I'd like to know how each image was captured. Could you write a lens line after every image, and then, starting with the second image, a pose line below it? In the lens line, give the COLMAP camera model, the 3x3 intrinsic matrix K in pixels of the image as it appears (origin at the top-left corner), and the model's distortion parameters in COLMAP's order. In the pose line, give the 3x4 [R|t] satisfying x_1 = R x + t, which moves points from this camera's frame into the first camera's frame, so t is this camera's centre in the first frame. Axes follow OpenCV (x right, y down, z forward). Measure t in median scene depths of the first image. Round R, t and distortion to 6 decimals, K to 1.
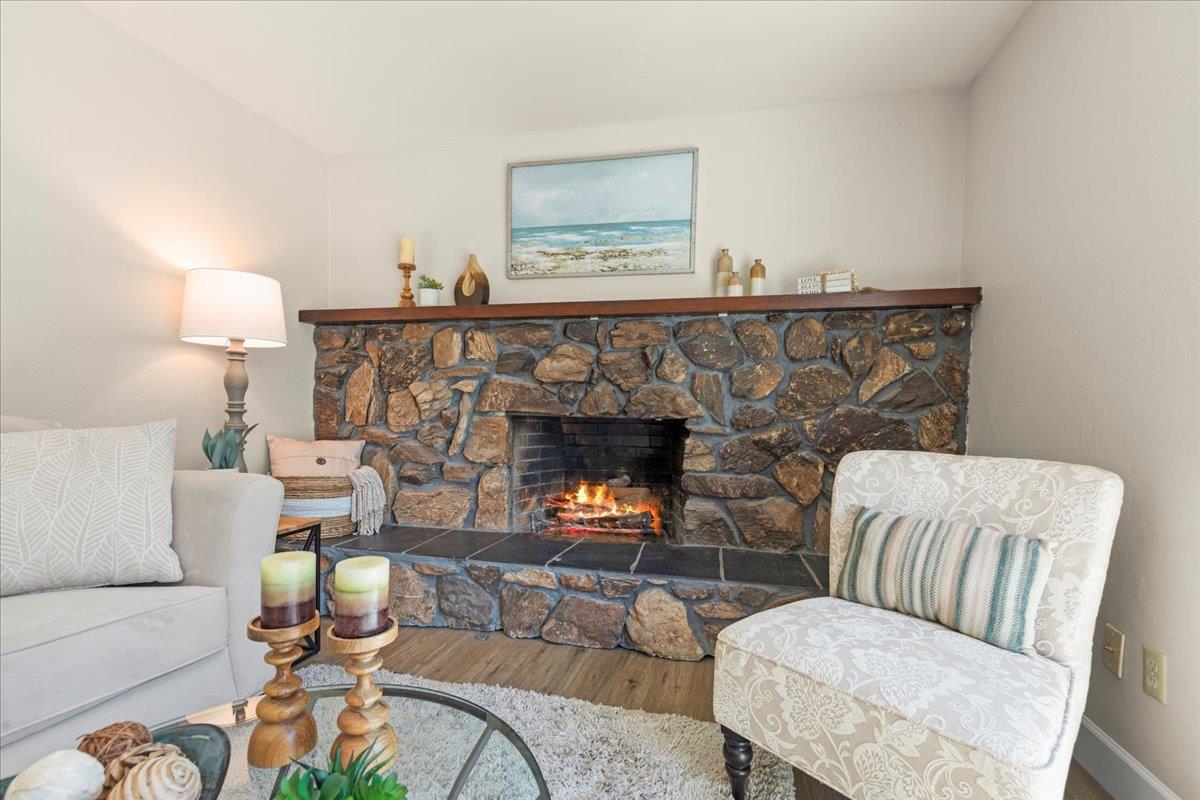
lens RADIAL K [[547.2, 0, 602.9], [0, 547.2, 431.6], [0, 0, 1]] dist [0.002549, 0.000193]
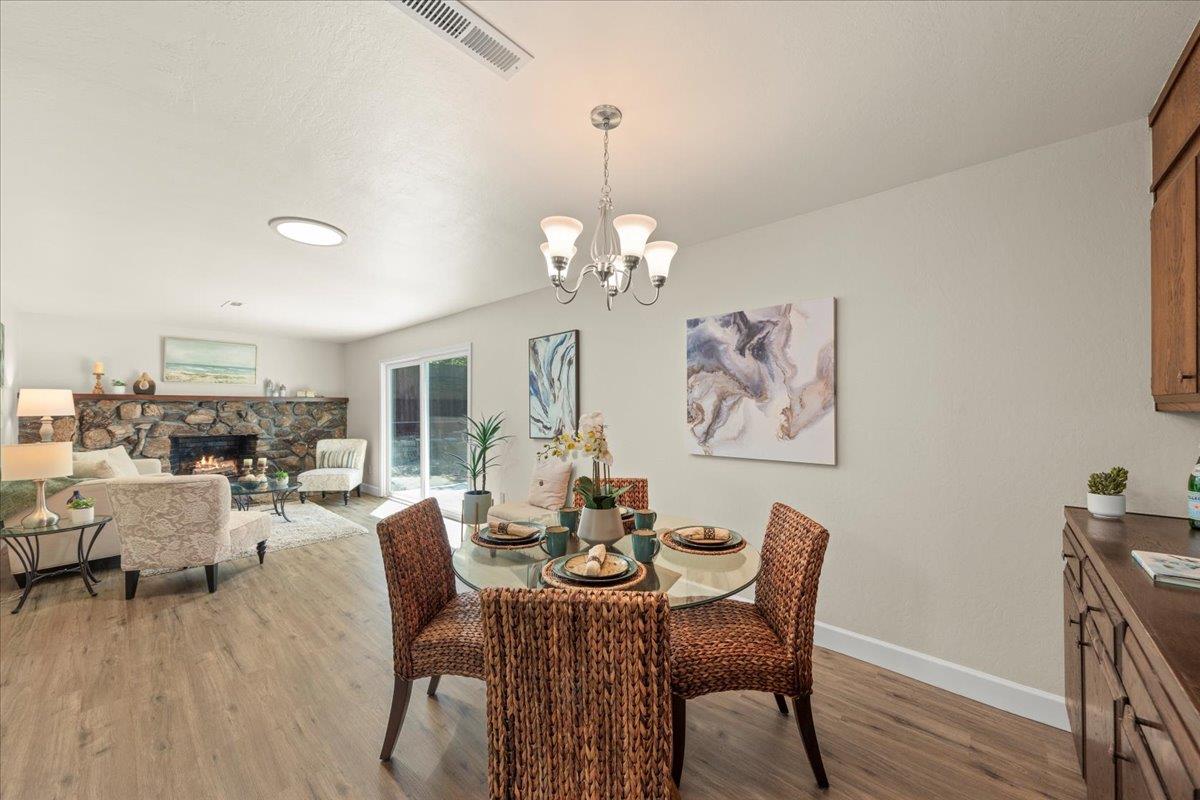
lens RADIAL K [[441.9, 0, 610.7], [0, 441.9, 405.6], [0, 0, 1]] dist [0.000430, -0.000026]
pose [[0.470668, -0.009909, 0.882255, -1.080711], [0.045897, 0.998858, -0.013267, -0.059047], [-0.881116, 0.046737, 0.470585, -1.888877]]
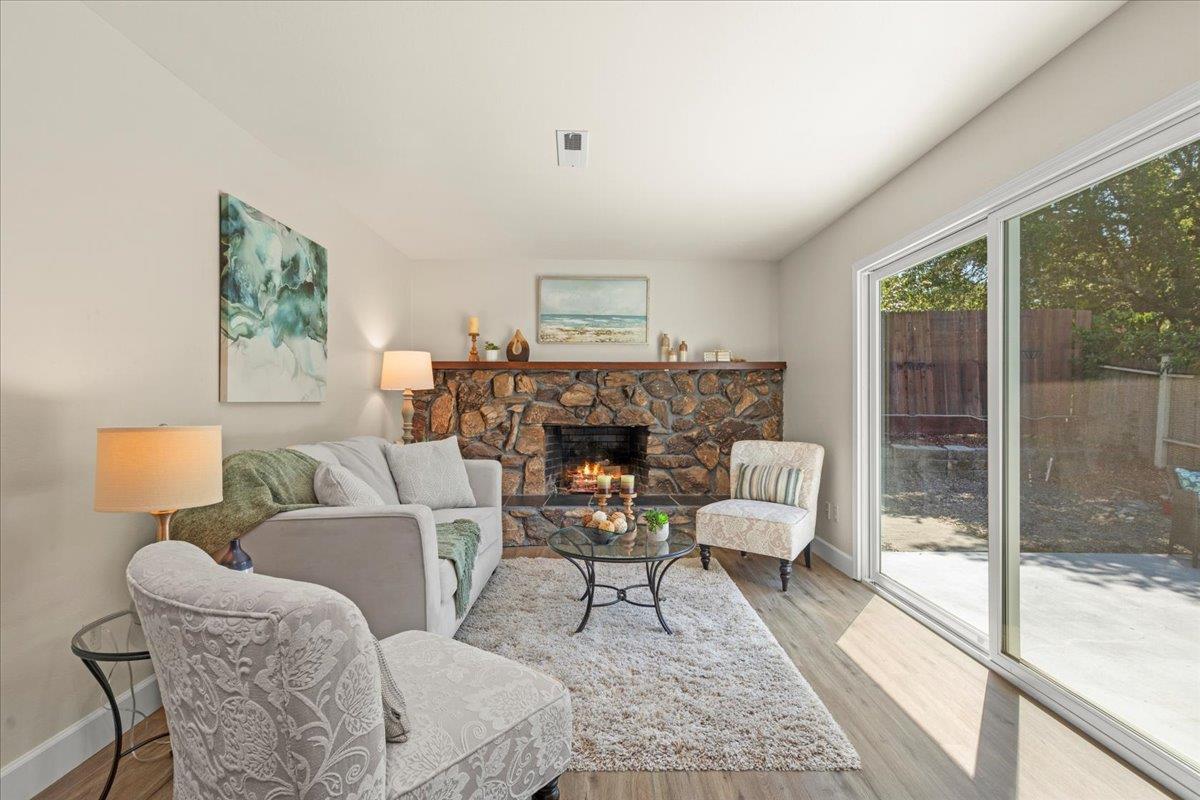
lens RADIAL K [[582.0, 0, 600.0], [0, 582.0, 400.0], [0, 0, 1]] dist [-0.000028, 0.000136]
pose [[0.969583, -0.013493, 0.244390, -0.468140], [0.023592, 0.998982, -0.038443, -0.037448], [-0.243623, 0.043040, 0.968915, -0.833016]]
